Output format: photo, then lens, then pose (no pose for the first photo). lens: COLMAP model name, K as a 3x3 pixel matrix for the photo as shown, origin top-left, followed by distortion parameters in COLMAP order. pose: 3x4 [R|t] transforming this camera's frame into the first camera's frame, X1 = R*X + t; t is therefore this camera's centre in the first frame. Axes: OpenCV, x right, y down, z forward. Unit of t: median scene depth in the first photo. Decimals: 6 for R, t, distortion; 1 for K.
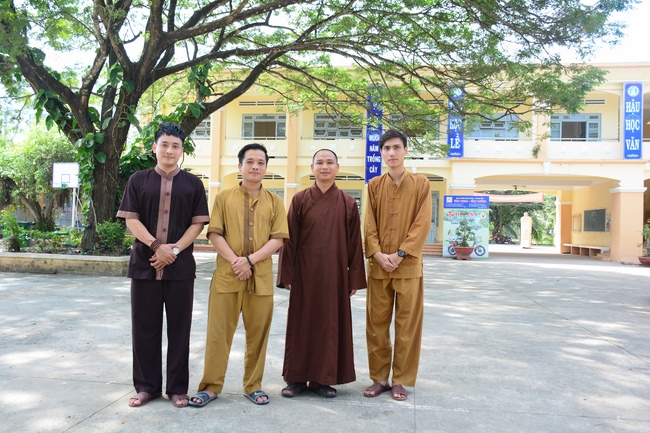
lens RADIAL K [[632.3, 0, 323.4], [0, 632.3, 217.7], [0, 0, 1]] dist [-0.006025, 0.000000]
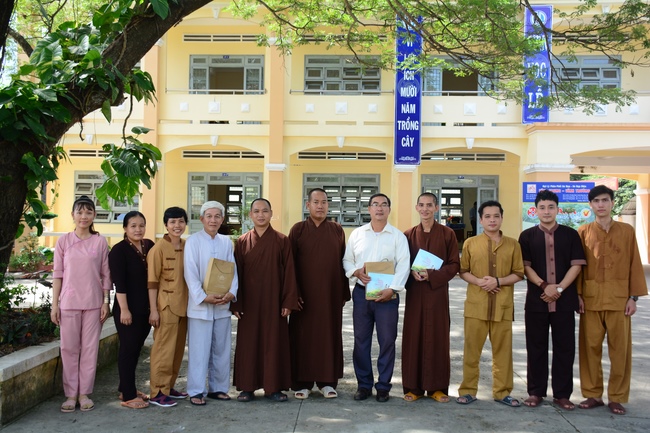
lens RADIAL K [[722.3, 0, 327.6], [0, 722.3, 216.6], [0, 0, 1]] dist [0.016138, 0.000000]
pose [[0.991793, -0.012015, 0.127286, -0.093782], [0.010230, 0.999840, 0.014666, -0.012528], [-0.127441, -0.013244, 0.991758, 0.289792]]
